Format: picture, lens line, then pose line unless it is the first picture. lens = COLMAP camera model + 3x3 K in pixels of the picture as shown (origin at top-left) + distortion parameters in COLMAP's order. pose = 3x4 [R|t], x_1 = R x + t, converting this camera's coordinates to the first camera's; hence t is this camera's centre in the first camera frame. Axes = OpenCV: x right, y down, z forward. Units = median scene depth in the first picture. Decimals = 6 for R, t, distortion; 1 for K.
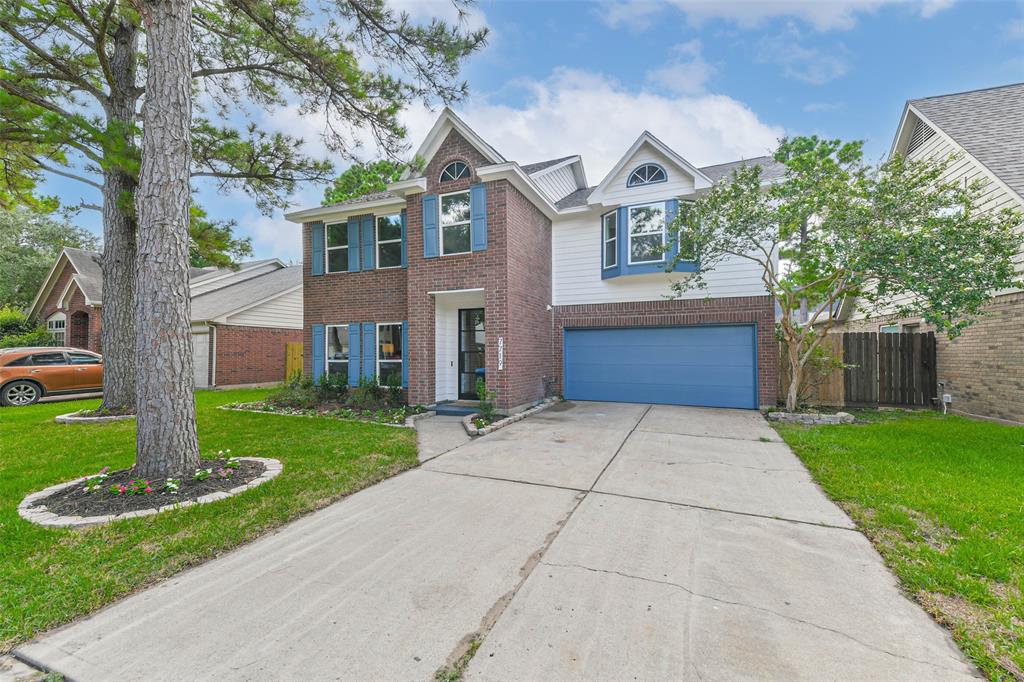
lens RADIAL K [[424.3, 0, 512.0], [0, 424.3, 341.0], [0, 0, 1]] dist [0.100595, -0.040970]
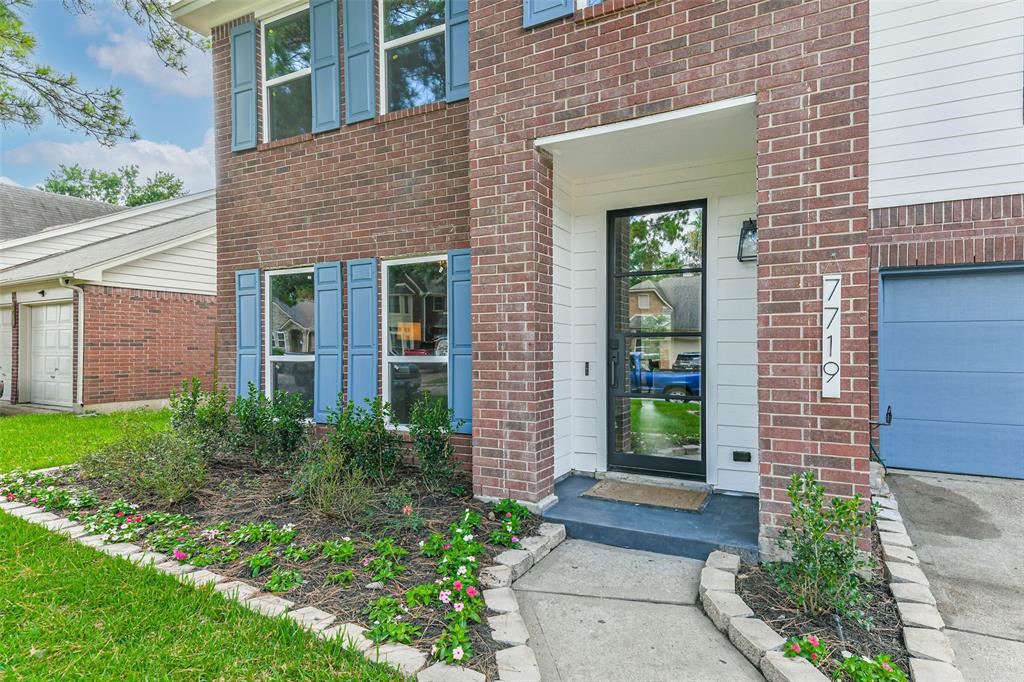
lens RADIAL K [[592.6, 0, 512.0], [0, 592.6, 341.0], [0, 0, 1]] dist [0.044175, -0.000012]
pose [[0.994579, 0.000366, -0.103985, -0.144692], [0.001726, 0.999798, 0.020027, 0.019864], [0.103972, -0.020098, 0.994377, 0.481770]]
